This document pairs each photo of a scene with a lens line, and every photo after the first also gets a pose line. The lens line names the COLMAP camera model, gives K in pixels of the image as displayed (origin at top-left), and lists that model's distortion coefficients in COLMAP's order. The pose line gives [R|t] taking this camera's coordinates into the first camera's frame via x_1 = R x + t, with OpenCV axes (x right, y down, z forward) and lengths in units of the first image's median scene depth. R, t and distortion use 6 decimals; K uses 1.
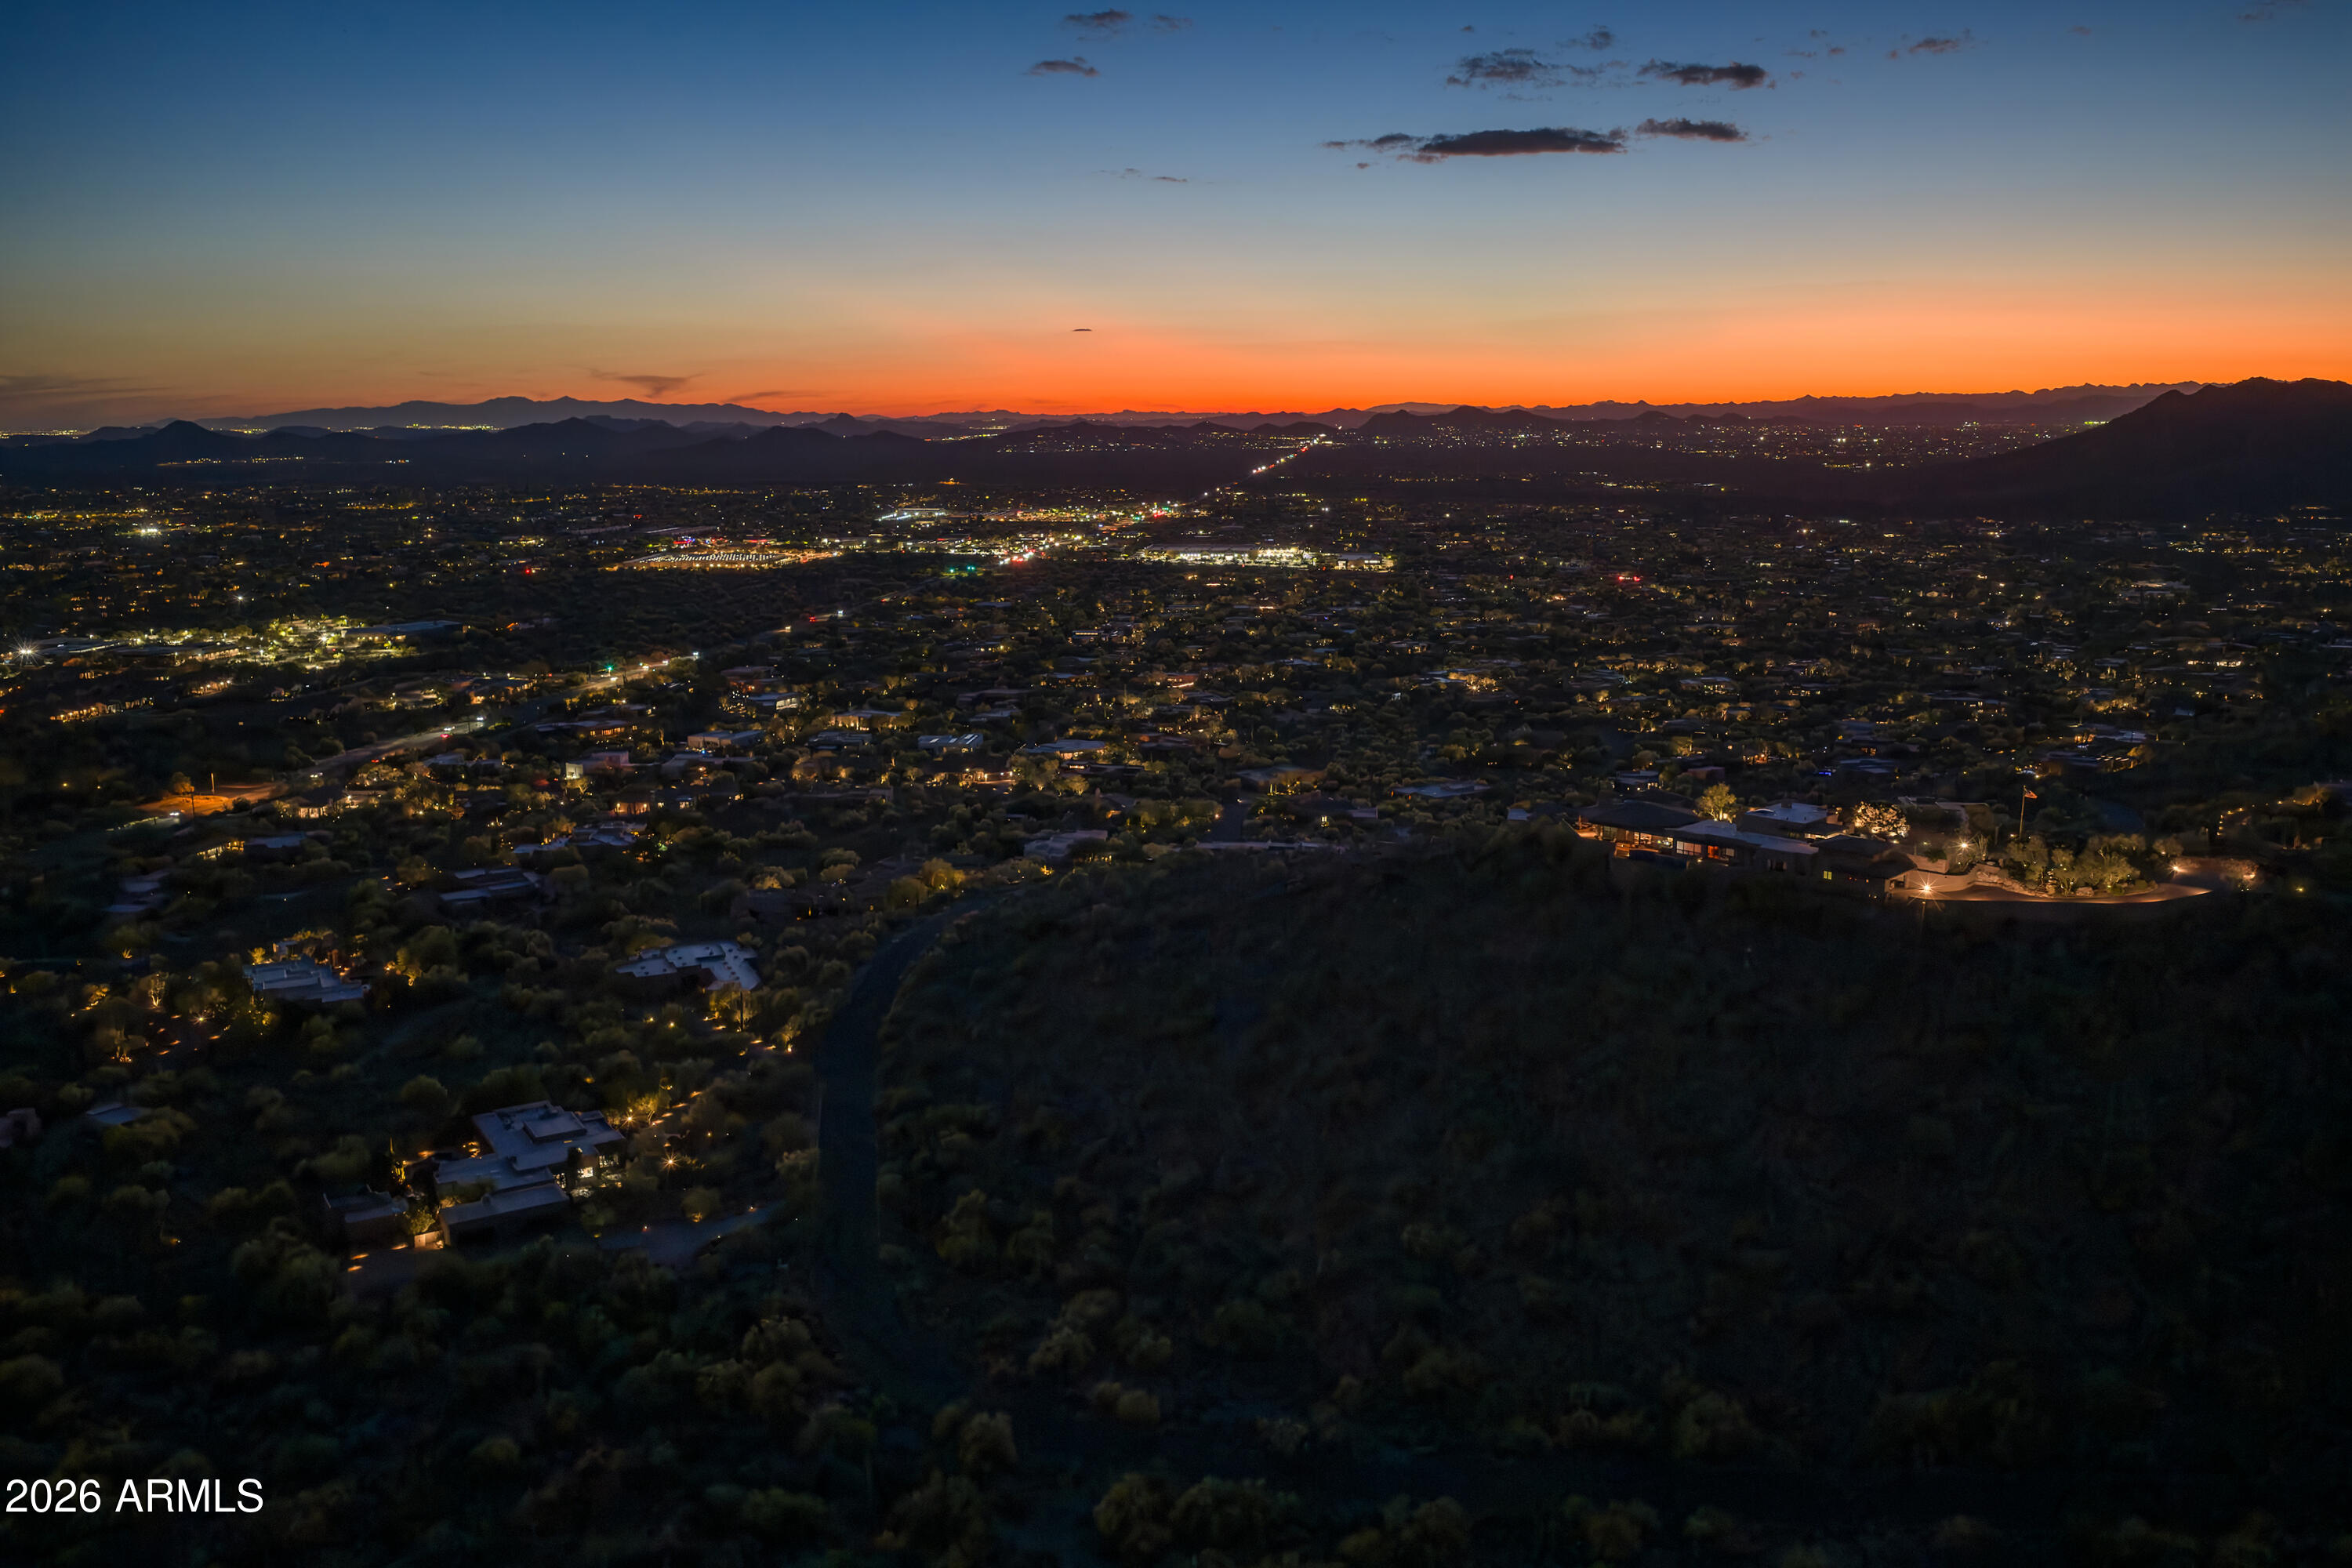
lens RADIAL K [[1952.9, 0, 1175.1], [0, 1952.9, 770.1], [0, 0, 1]] dist [0.016879, -0.031059]
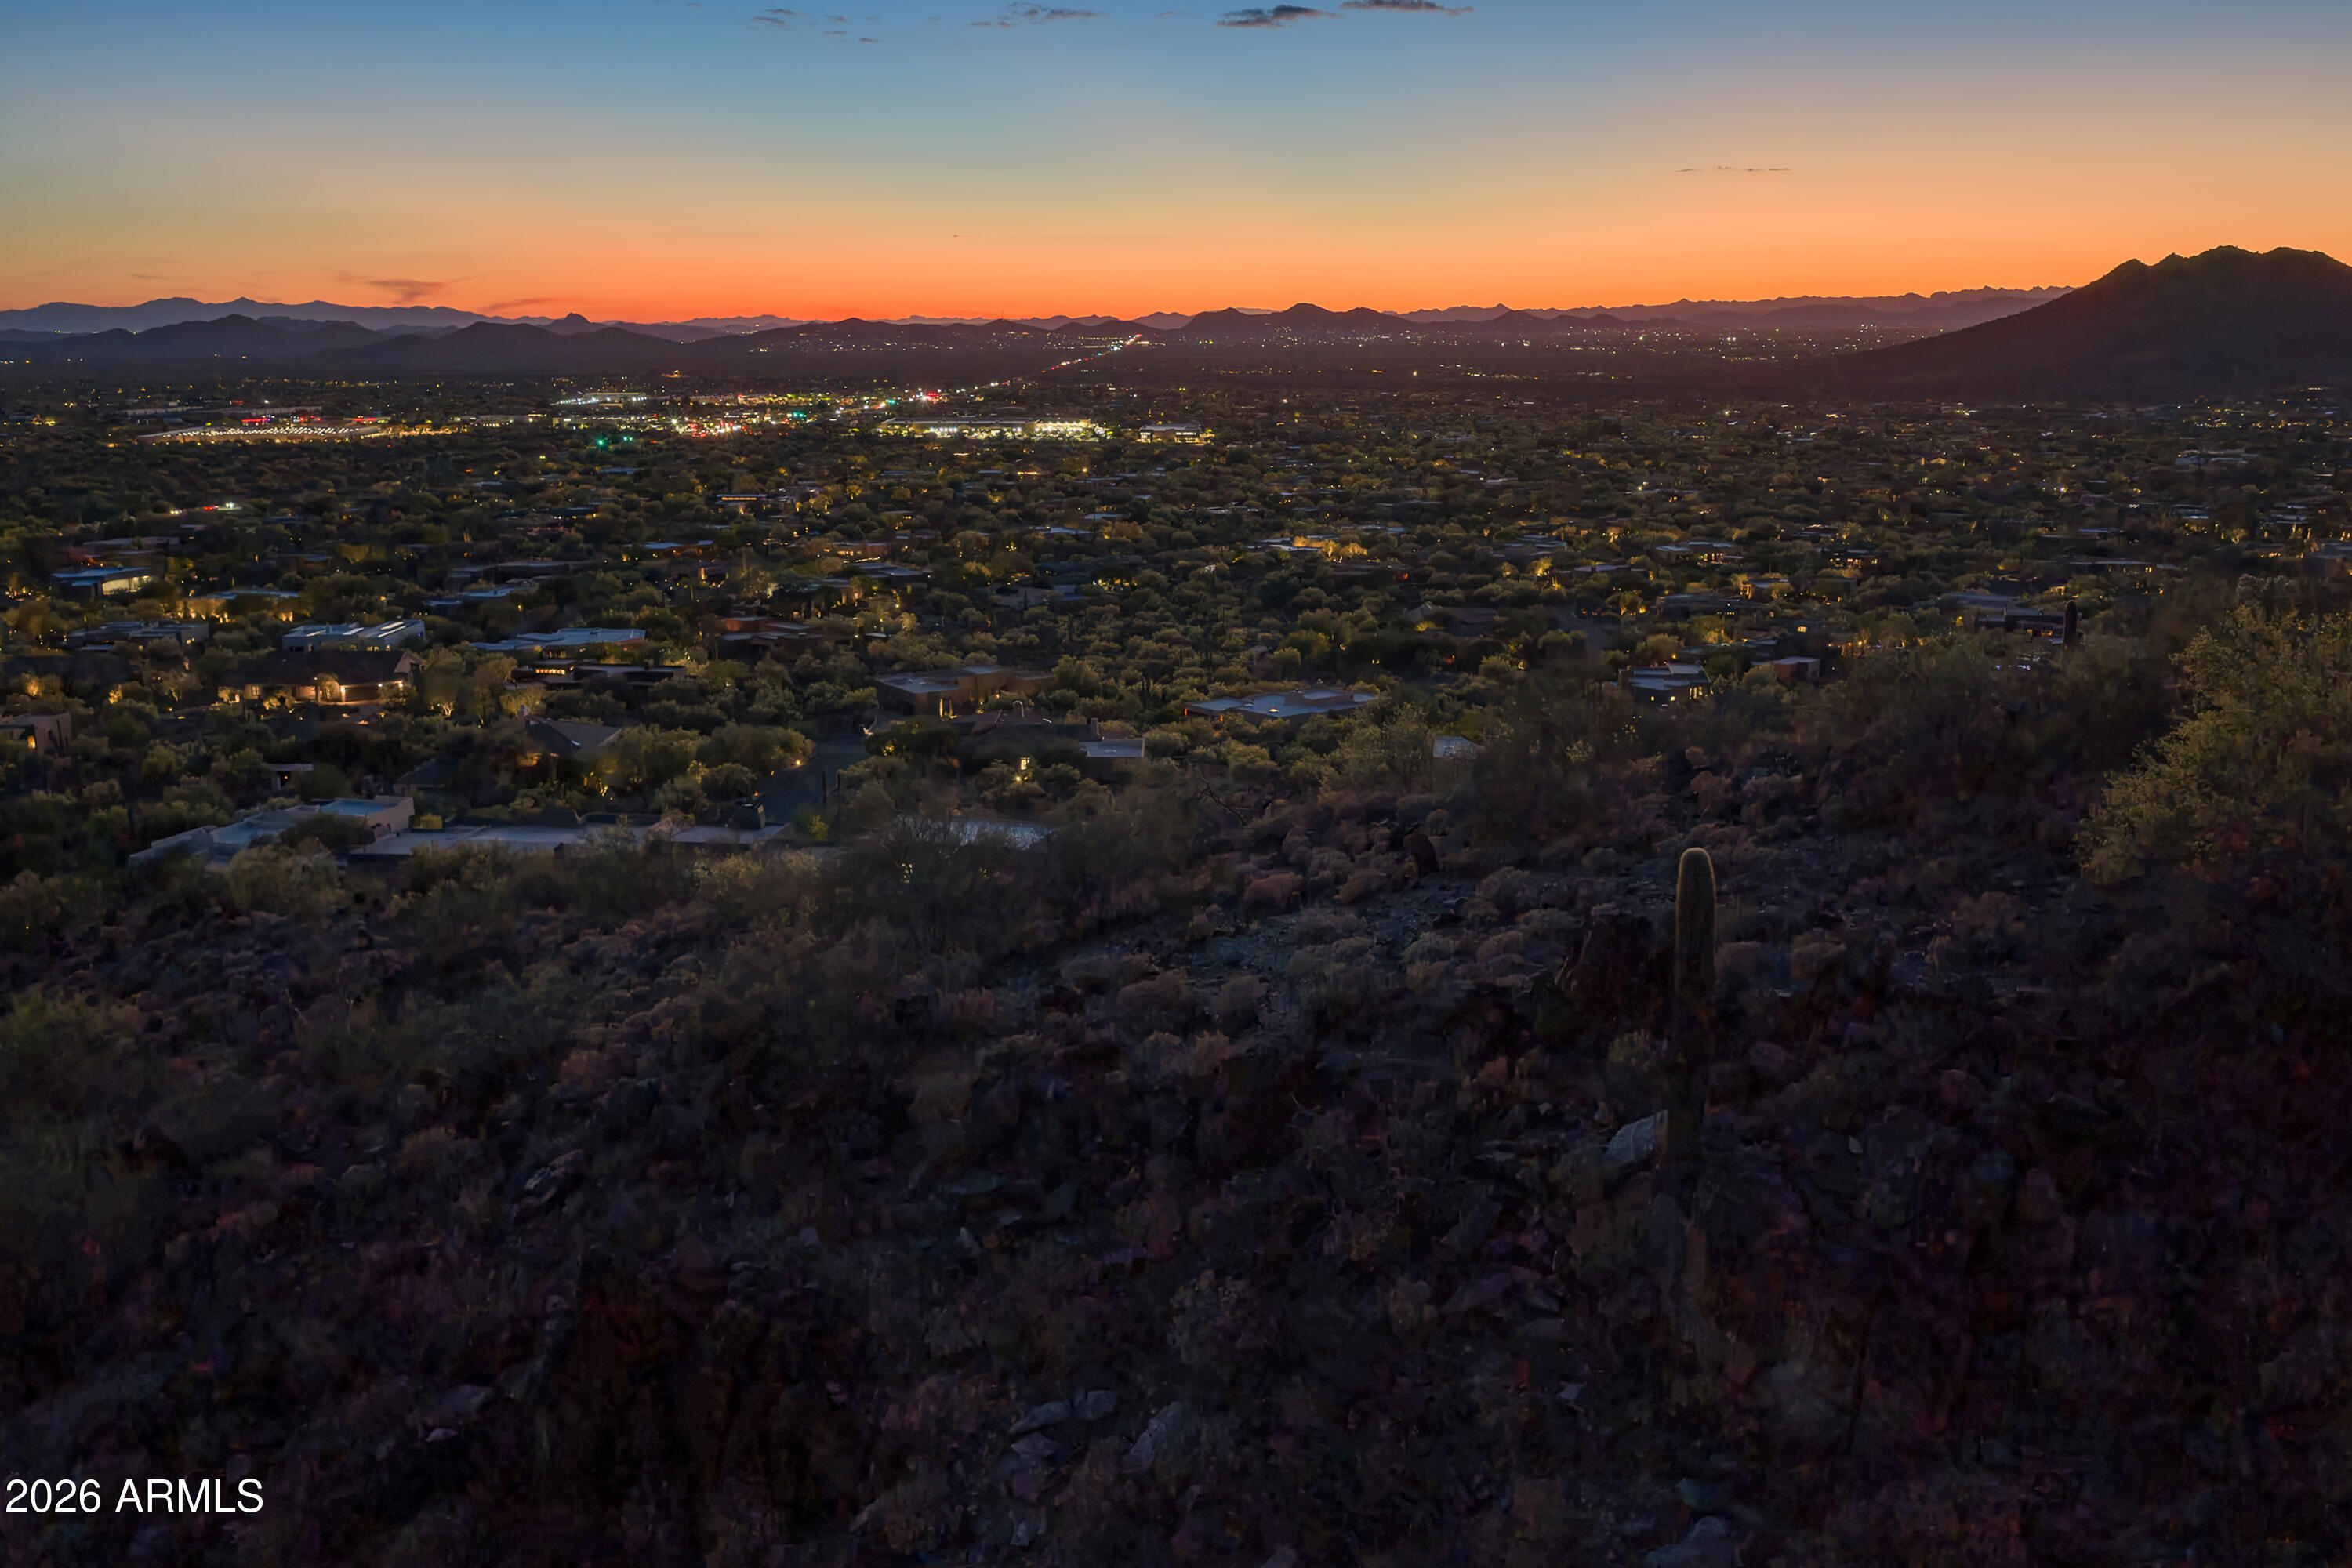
lens RADIAL K [[2190.3, 0, 1173.1], [0, 2190.3, 820.0], [0, 0, 1]] dist [-0.004721, 0.000000]
pose [[0.996166, -0.017780, 0.085658, 0.044304], [0.014285, 0.999047, 0.041242, 0.011751], [-0.086310, -0.039860, 0.995471, 0.333019]]
